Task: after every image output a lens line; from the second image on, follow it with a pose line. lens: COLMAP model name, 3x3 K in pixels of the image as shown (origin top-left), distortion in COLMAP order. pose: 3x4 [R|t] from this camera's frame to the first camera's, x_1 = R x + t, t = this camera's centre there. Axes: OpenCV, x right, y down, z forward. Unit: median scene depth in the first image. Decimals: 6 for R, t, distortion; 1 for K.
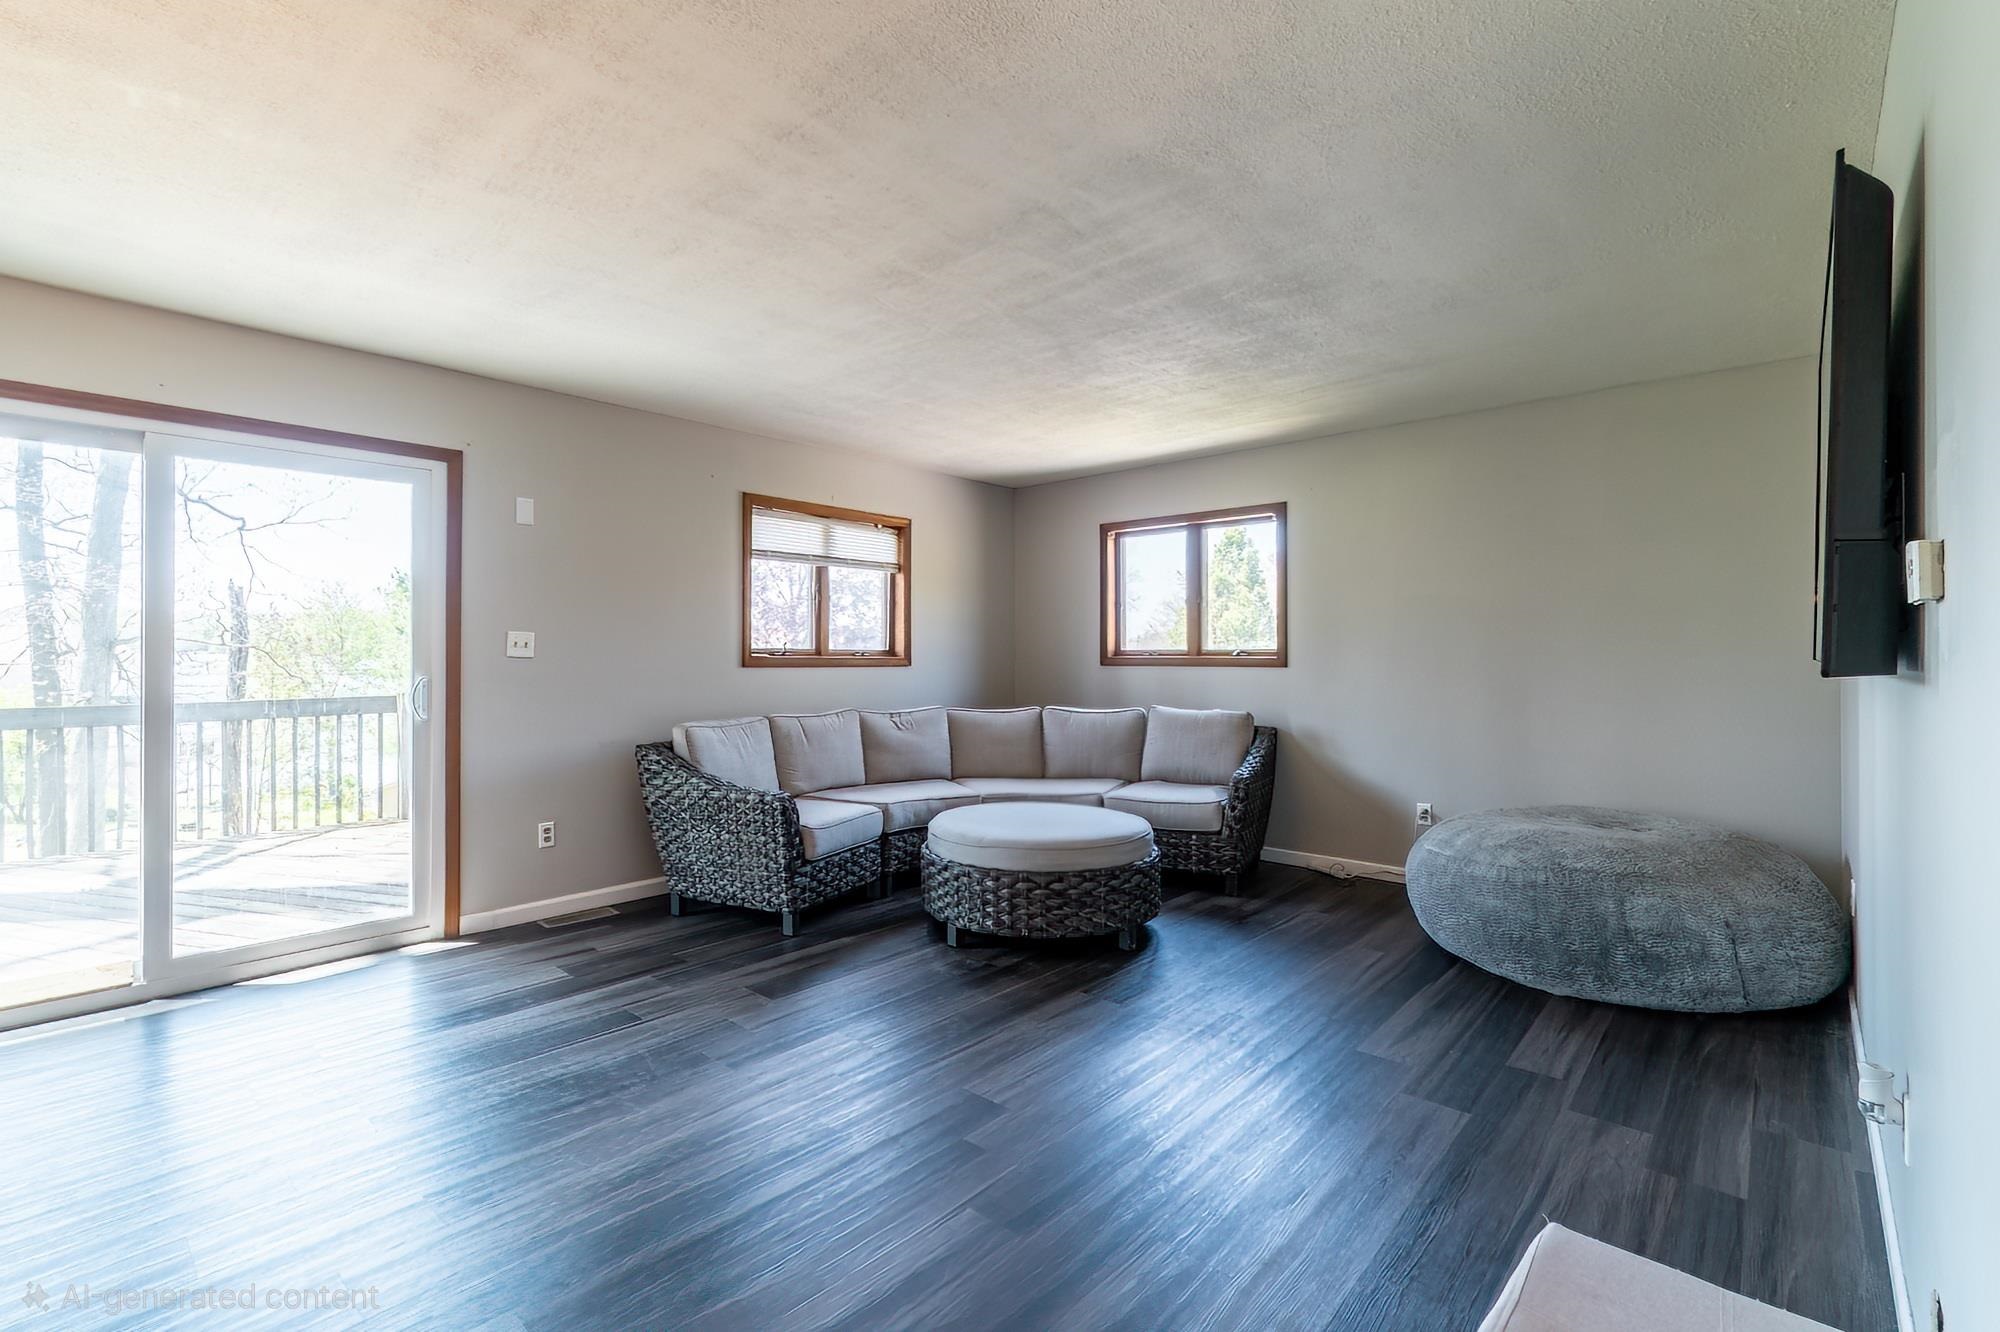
lens RADIAL K [[891.6, 0, 969.5], [0, 891.6, 656.2], [0, 0, 1]] dist [-0.000211, 0.000059]
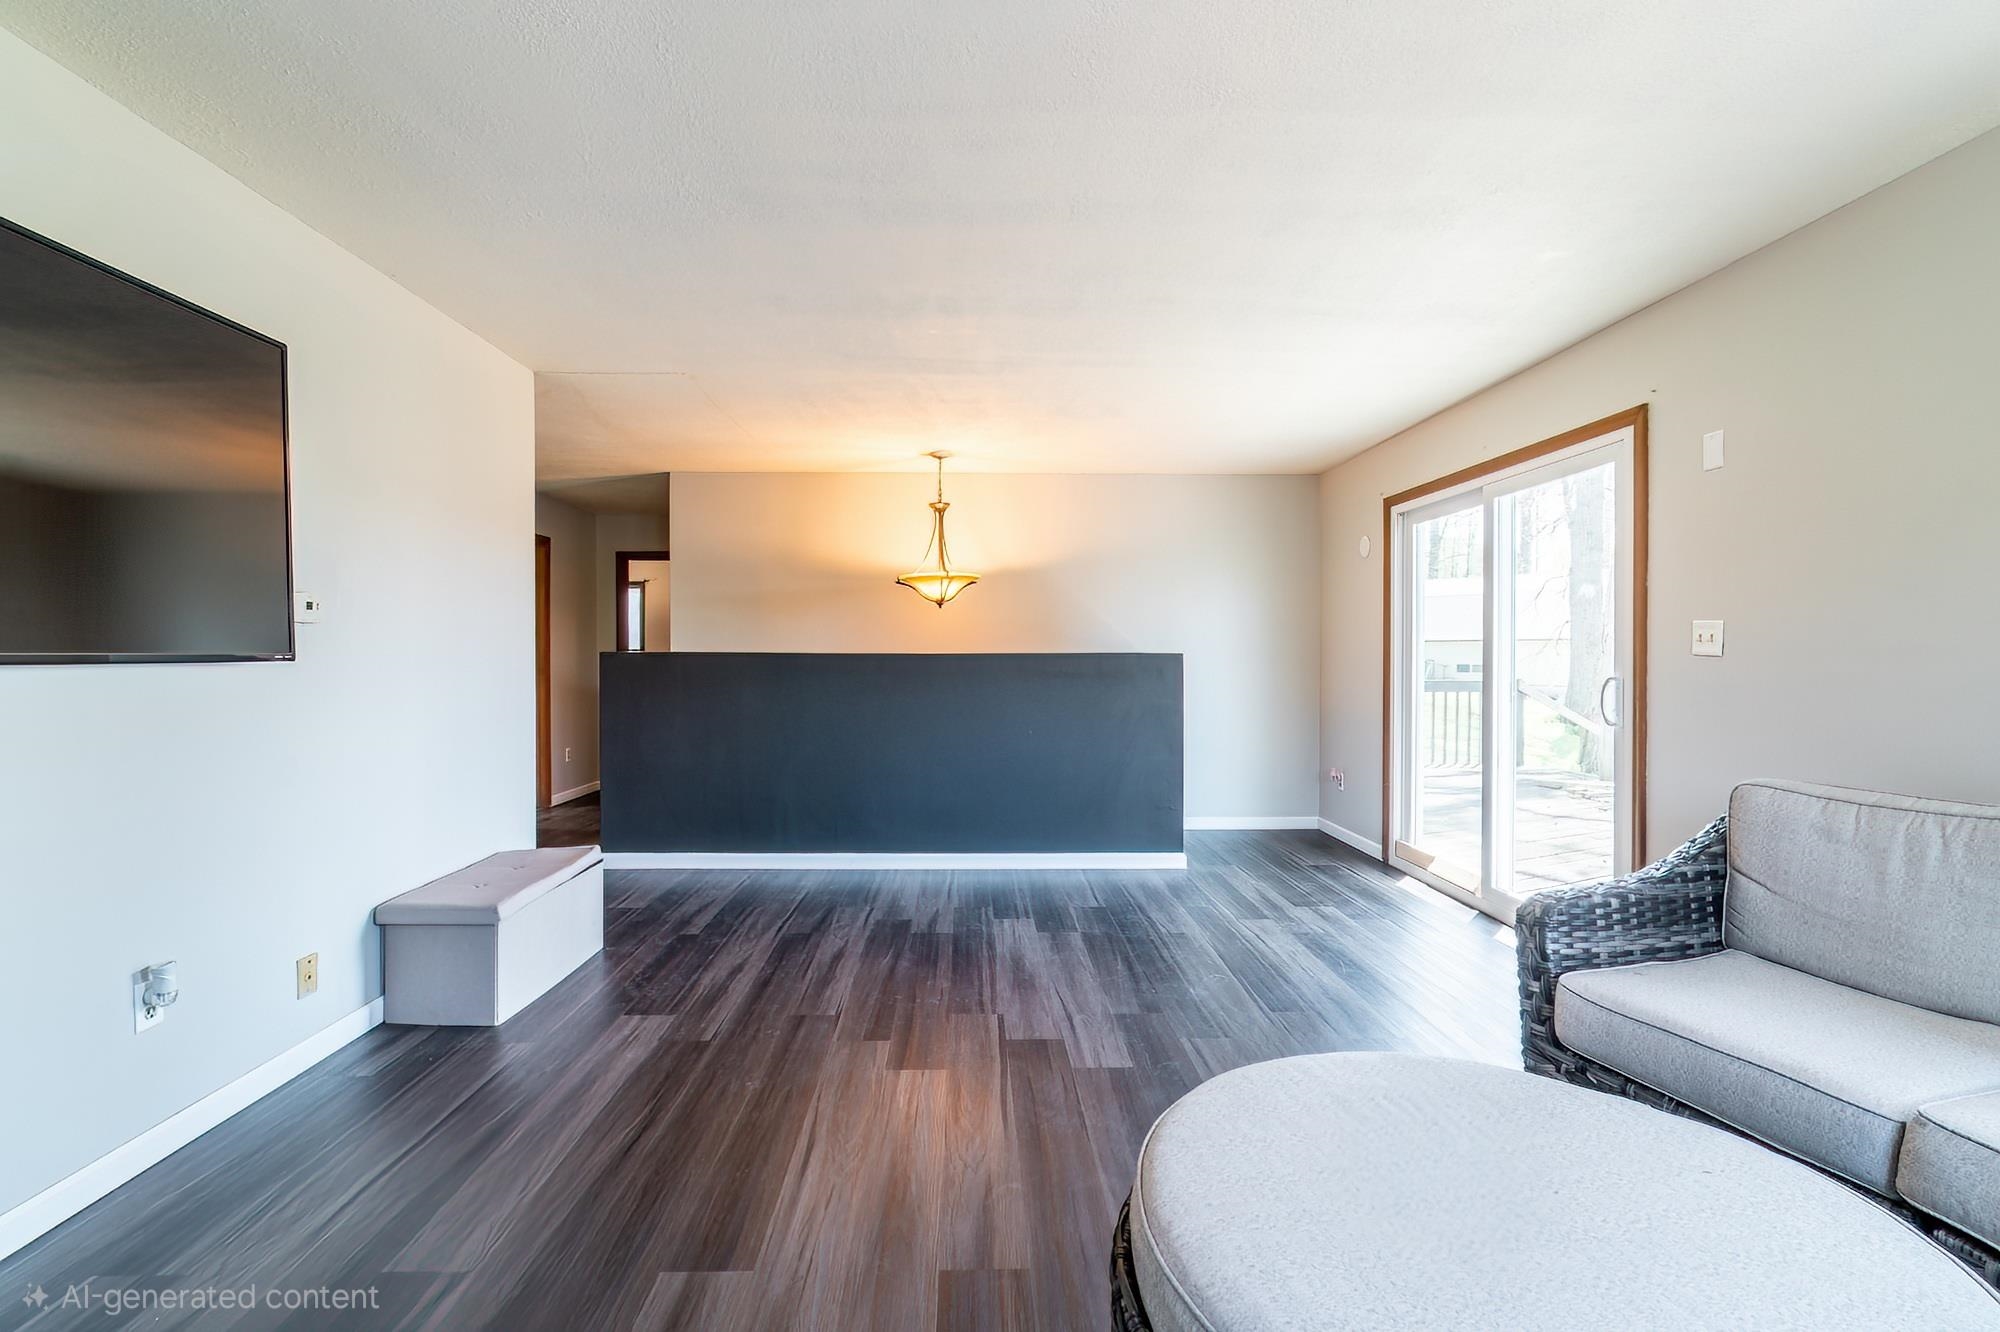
lens RADIAL K [[891.6, 0, 969.5], [0, 891.6, 656.2], [0, 0, 1]] dist [-0.000211, 0.000059]
pose [[-0.739307, 0.004842, -0.673351, 0.342598], [0.003139, 0.999988, 0.003745, -0.002100], [0.673361, 0.000655, -0.739313, 0.914392]]
